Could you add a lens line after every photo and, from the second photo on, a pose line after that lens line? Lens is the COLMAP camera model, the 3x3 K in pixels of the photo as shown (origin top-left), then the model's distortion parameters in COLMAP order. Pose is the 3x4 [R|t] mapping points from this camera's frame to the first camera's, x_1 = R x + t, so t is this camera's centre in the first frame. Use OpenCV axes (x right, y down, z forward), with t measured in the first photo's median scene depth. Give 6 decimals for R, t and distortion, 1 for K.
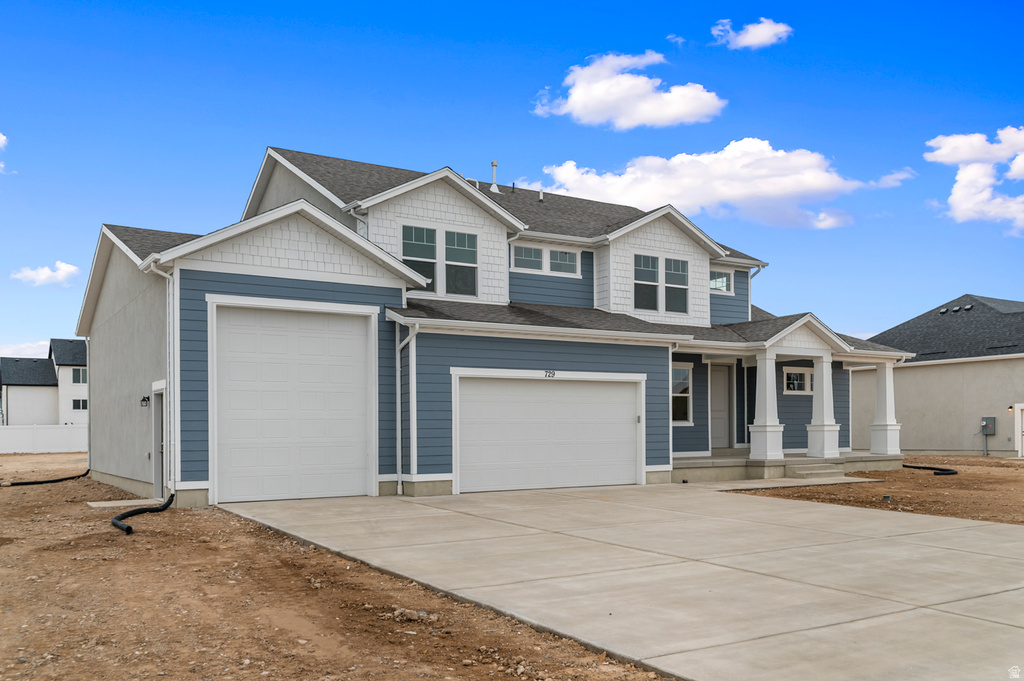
lens RADIAL K [[870.7, 0, 512.0], [0, 870.7, 342.7], [0, 0, 1]] dist [0.006561, 0.003604]
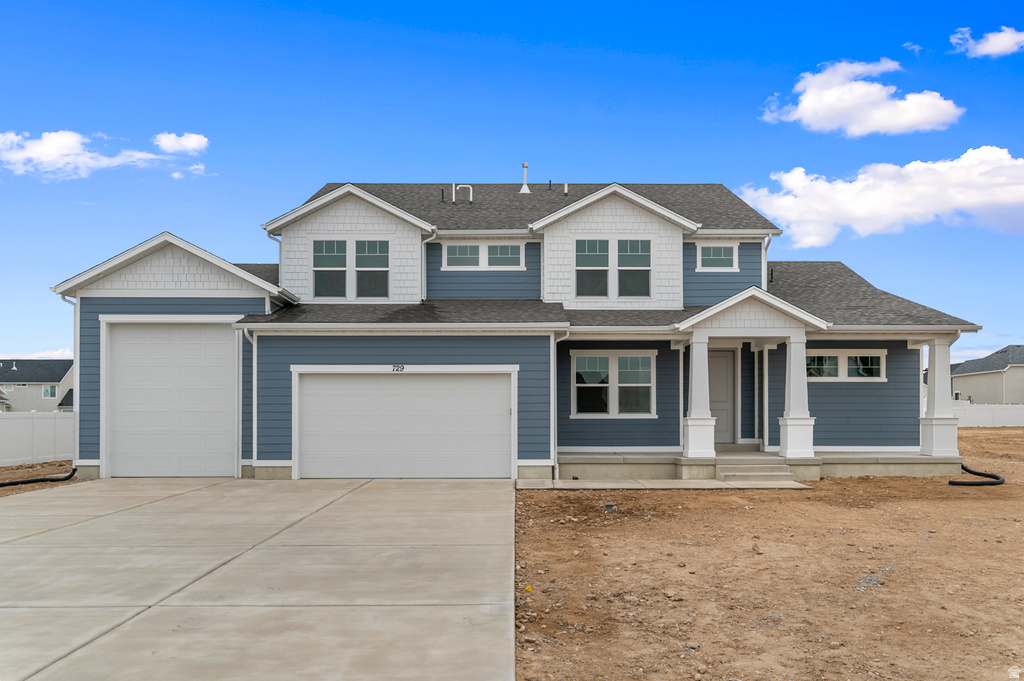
lens RADIAL K [[790.1, 0, 512.0], [0, 790.1, 341.1], [0, 0, 1]] dist [0.012017, 0.004476]
pose [[0.850261, -0.043976, -0.524520, 0.600454], [0.046350, 0.998888, -0.008613, 0.016493], [0.524316, -0.016988, 0.851354, 0.243622]]
